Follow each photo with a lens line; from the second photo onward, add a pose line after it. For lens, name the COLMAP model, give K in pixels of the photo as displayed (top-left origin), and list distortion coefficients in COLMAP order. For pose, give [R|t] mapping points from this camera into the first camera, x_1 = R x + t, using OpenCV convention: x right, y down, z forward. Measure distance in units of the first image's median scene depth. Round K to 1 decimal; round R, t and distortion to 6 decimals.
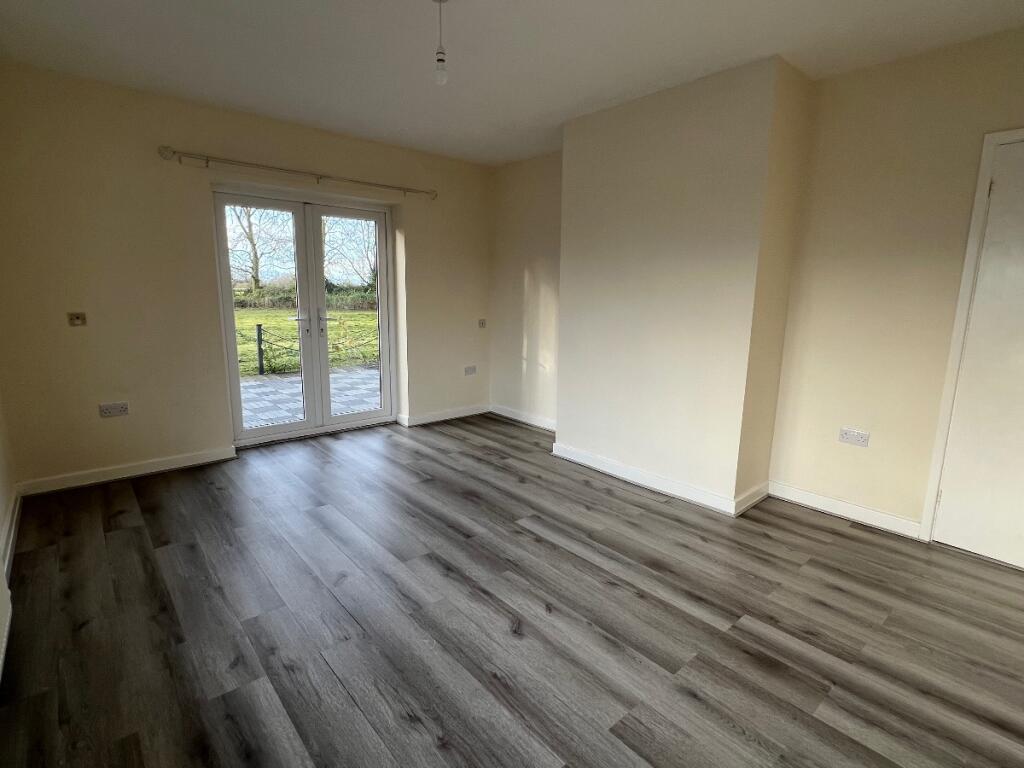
lens RADIAL K [[506.5, 0, 506.8], [0, 506.5, 383.6], [0, 0, 1]] dist [0.010254, -0.000329]
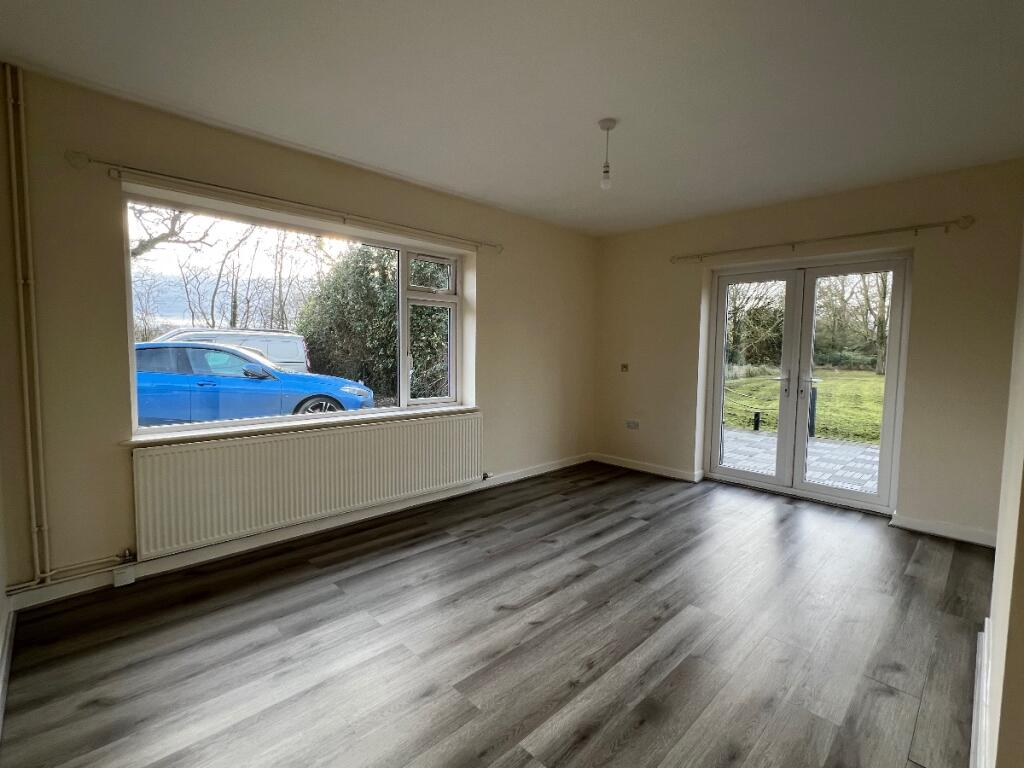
lens RADIAL K [[478.9, 0, 512.3], [0, 478.9, 378.2], [0, 0, 1]] dist [-0.000399, 0.000036]
pose [[0.063836, 0.047175, -0.996845, 0.925983], [-0.191996, 0.980802, 0.034121, -0.093538], [0.979317, 0.189212, 0.071668, 0.648454]]
